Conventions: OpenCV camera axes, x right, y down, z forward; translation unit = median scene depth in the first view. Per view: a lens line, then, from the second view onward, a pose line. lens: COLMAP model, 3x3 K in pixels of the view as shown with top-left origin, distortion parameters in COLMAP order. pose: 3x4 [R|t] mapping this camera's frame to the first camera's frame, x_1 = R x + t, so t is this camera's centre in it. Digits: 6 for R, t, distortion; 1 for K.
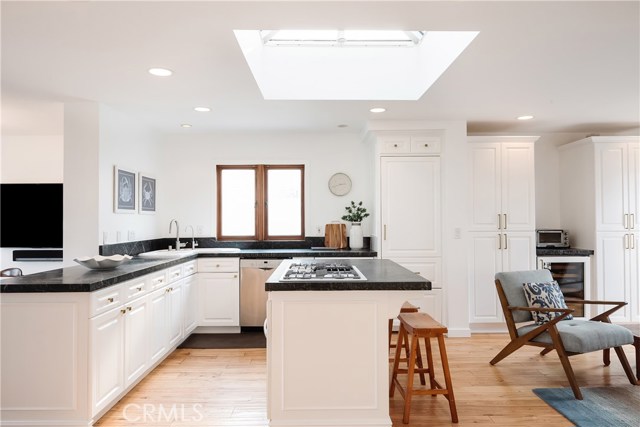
lens RADIAL K [[404.1, 0, 319.7], [0, 404.1, 215.2], [0, 0, 1]] dist [0.005926, -0.017059]
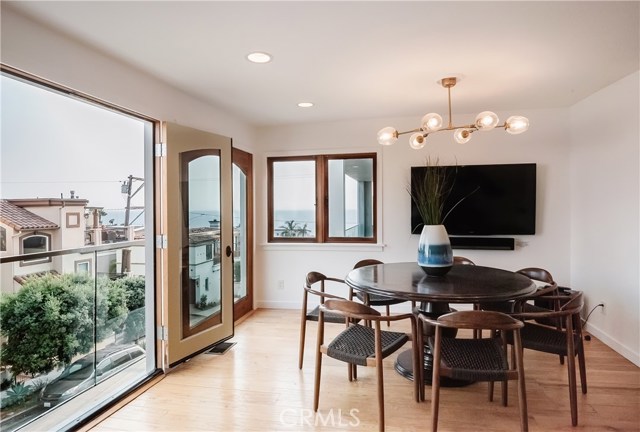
lens RADIAL K [[343.9, 0, 342.1], [0, 343.9, 211.5], [0, 0, 1]] dist [0.010767, -0.016822]
pose [[0.980487, 0.000858, -0.196584, -0.890659], [0.003093, 0.999799, 0.019788, 0.010811], [0.196561, -0.020010, 0.980287, 0.176166]]
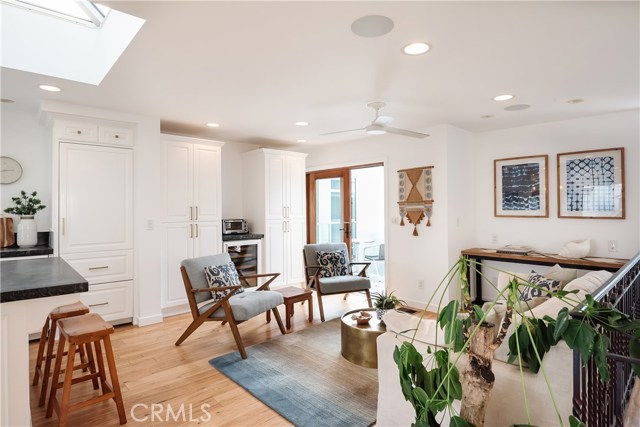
lens RADIAL K [[343.9, 0, 323.7], [0, 343.9, 206.1], [0, 0, 1]] dist [0.010767, -0.016822]
pose [[0.744310, 0.004407, 0.667820, 0.077411], [-0.002537, 0.999990, -0.003772, -0.001265], [-0.667830, 0.001113, 0.744313, 0.039335]]
